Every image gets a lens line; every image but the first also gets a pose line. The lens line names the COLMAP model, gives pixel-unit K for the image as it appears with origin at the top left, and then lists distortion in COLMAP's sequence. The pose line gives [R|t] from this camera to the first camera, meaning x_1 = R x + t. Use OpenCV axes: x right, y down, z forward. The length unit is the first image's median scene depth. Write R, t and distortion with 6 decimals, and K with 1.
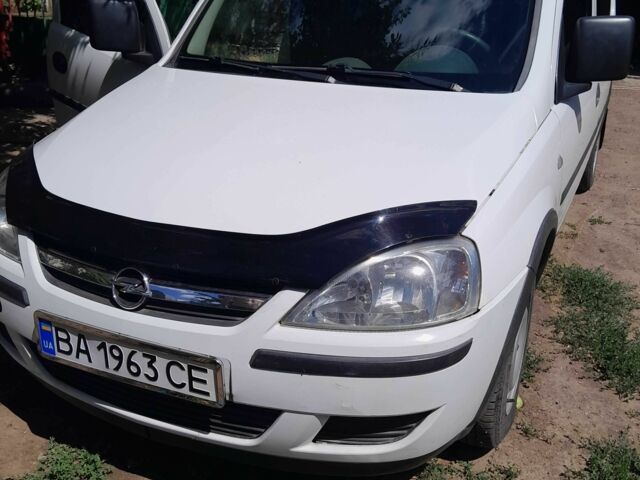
lens RADIAL K [[645.4, 0, 320.0], [0, 645.4, 240.0], [0, 0, 1]] dist [0.087489, -0.242440]
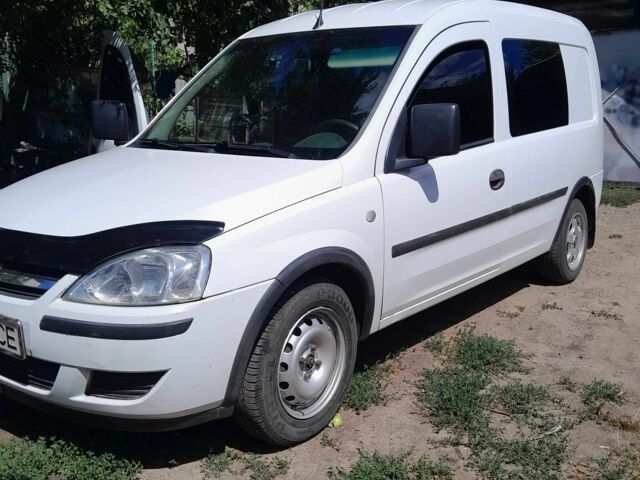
lens RADIAL K [[635.9, 0, 320.0], [0, 635.9, 240.0], [0, 0, 1]] dist [0.113512, -0.333750]
pose [[0.977308, 0.038672, -0.208262, 0.736560], [-0.075774, 0.981960, -0.173245, 0.195316], [0.197805, 0.185095, 0.962607, -0.235254]]
